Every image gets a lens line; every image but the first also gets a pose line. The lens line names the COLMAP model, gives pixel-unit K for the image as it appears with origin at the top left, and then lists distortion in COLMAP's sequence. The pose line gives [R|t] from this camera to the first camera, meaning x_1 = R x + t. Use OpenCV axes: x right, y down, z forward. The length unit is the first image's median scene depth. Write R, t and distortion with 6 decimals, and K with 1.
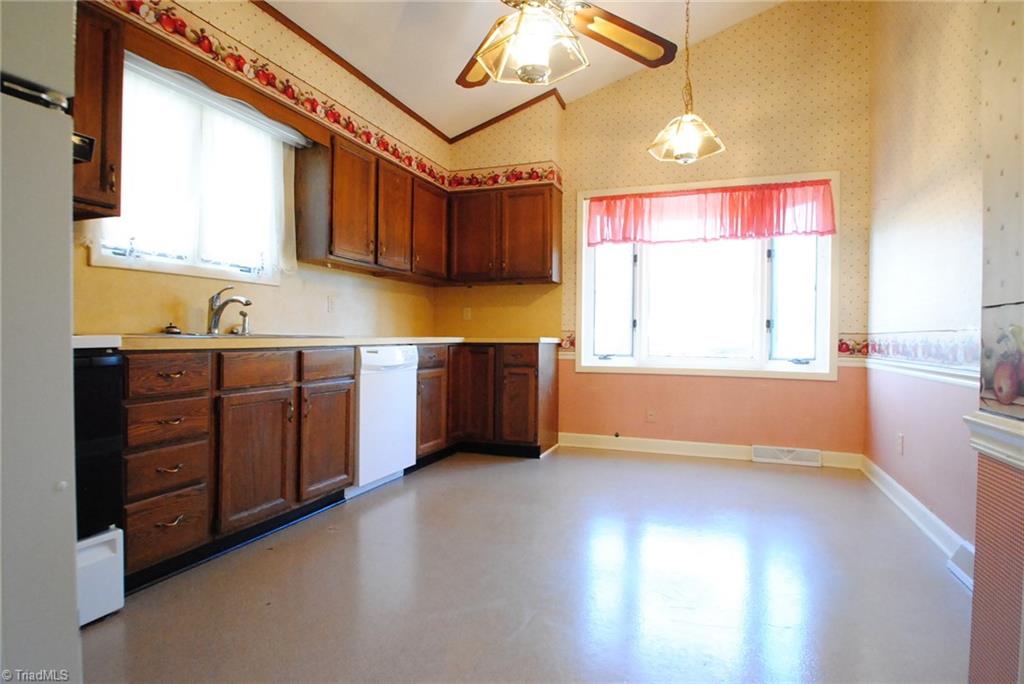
lens RADIAL K [[571.8, 0, 512.0], [0, 571.8, 342.0], [0, 0, 1]] dist [0.000179, -0.014842]
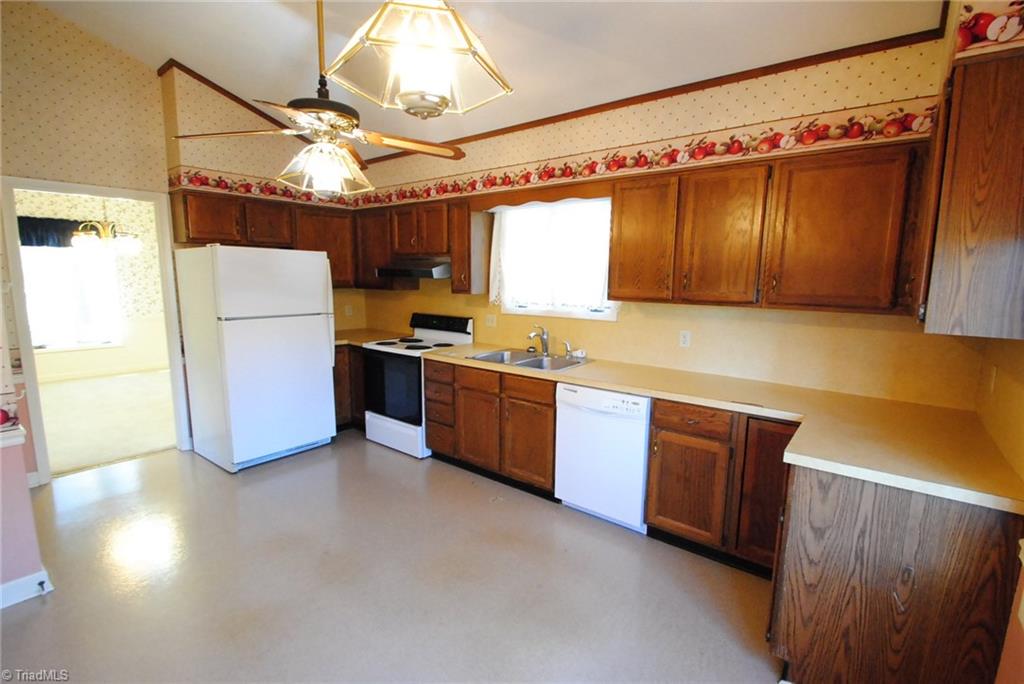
lens RADIAL K [[466.9, 0, 512.0], [0, 466.9, 342.0], [0, 0, 1]] dist [0.000884, 0.000003]
pose [[-0.323697, 0.132669, -0.936813, 0.586545], [-0.012201, 0.989453, 0.144339, -0.191687], [0.946082, 0.058152, -0.318664, 1.099132]]
